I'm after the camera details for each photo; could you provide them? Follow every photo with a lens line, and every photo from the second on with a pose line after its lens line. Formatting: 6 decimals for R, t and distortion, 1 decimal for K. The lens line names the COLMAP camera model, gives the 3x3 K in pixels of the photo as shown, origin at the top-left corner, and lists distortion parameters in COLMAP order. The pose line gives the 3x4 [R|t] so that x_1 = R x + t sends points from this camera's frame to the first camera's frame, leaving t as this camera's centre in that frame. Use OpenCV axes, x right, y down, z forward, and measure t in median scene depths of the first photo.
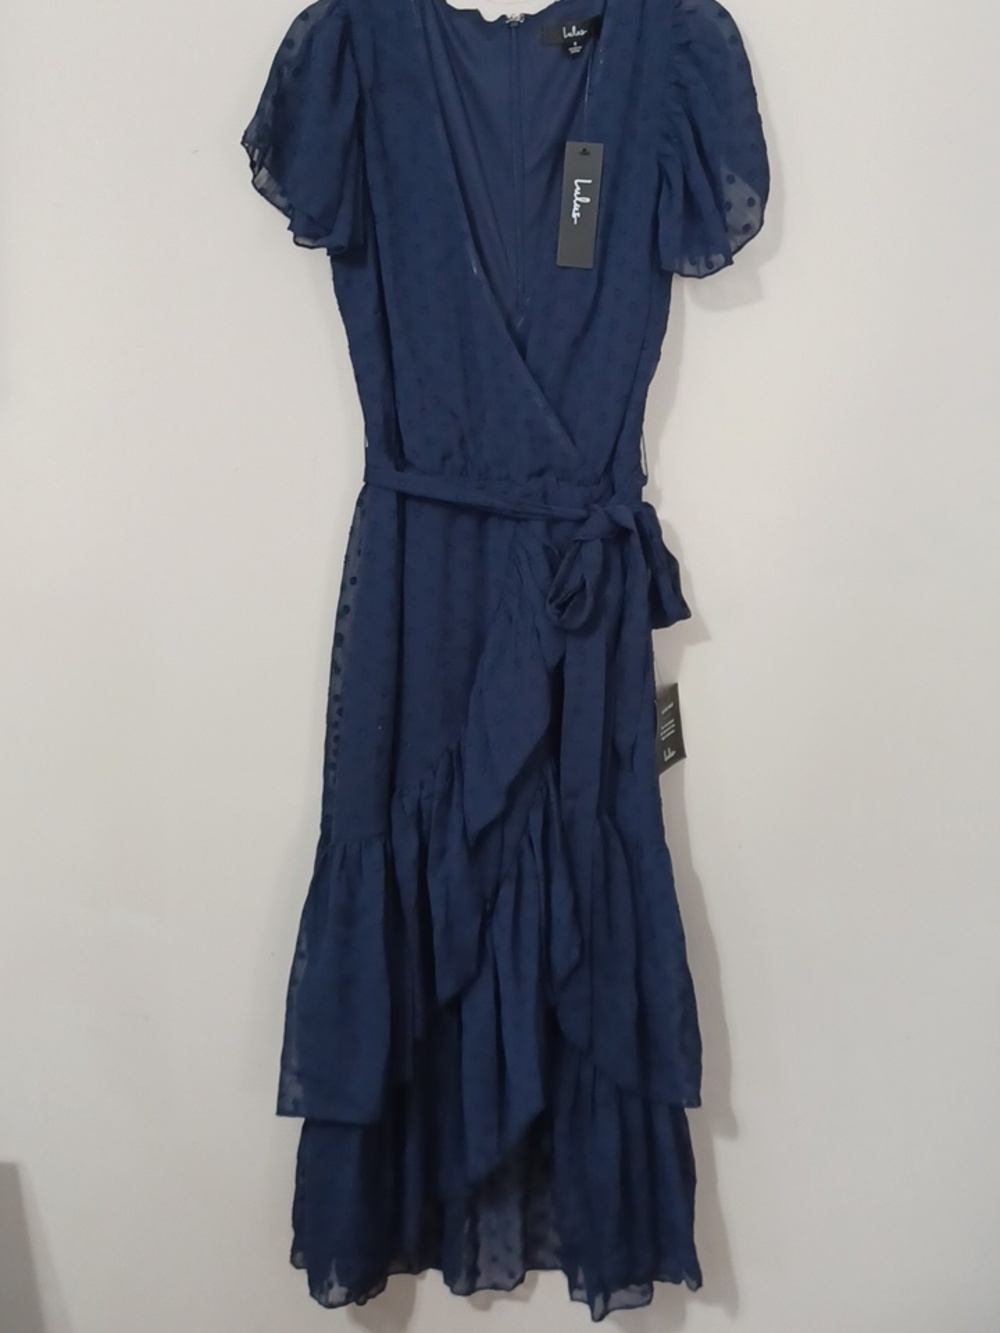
lens RADIAL K [[1567.4, 0, 502.4], [0, 1567.4, 664.3], [0, 0, 1]] dist [0.077843, -0.077220]
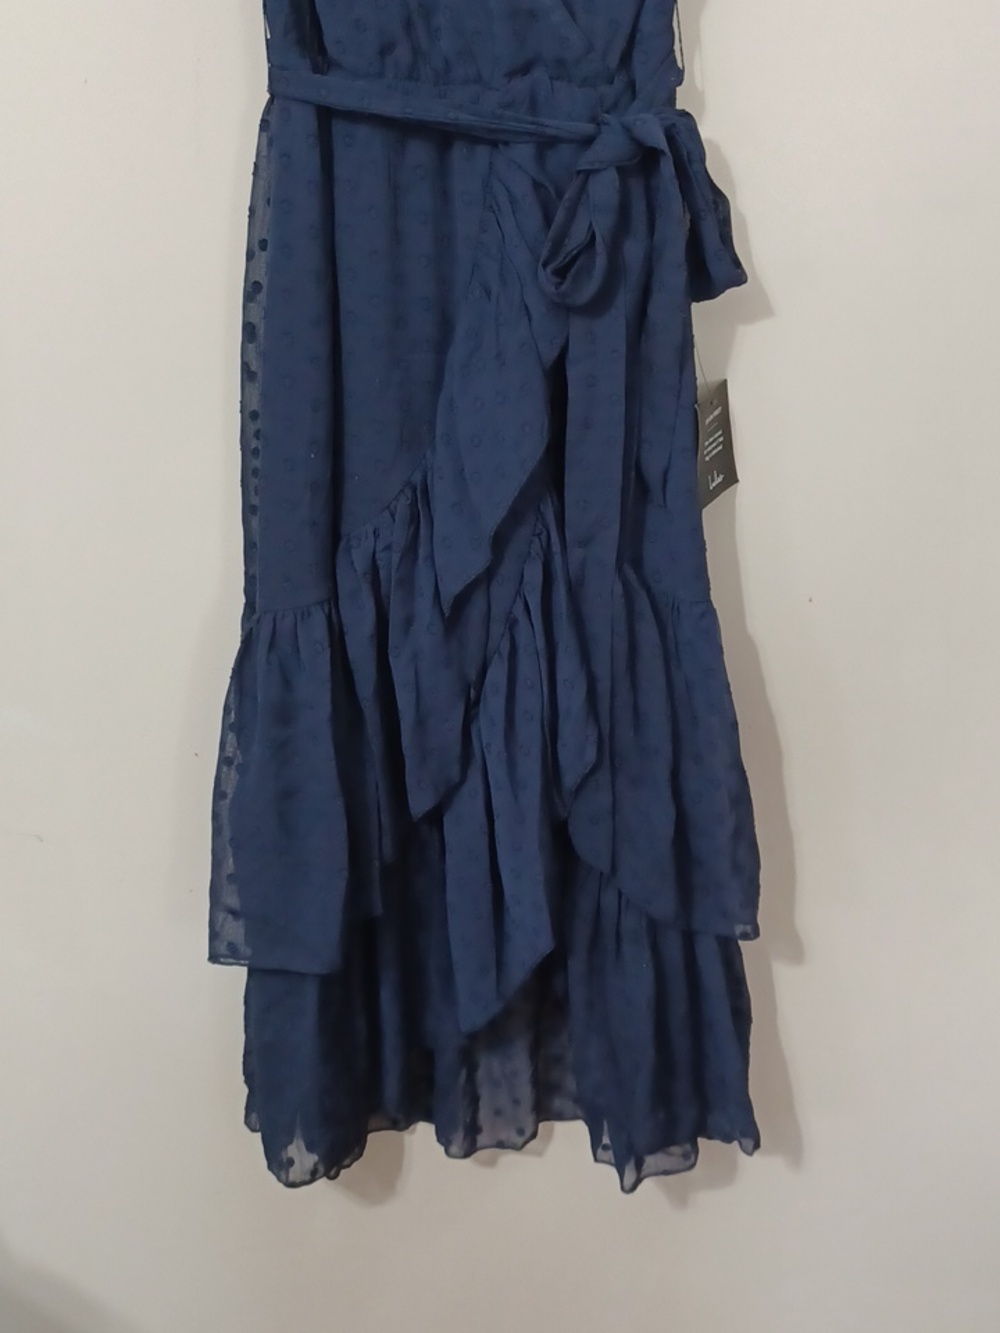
lens RADIAL K [[1567.4, 0, 502.4], [0, 1567.4, 664.3], [0, 0, 1]] dist [0.077843, -0.077220]
pose [[0.999452, -0.028030, -0.017608, 0.018484], [0.030856, 0.981492, 0.188999, 0.000811], [0.011985, -0.189438, 0.981819, 0.273136]]
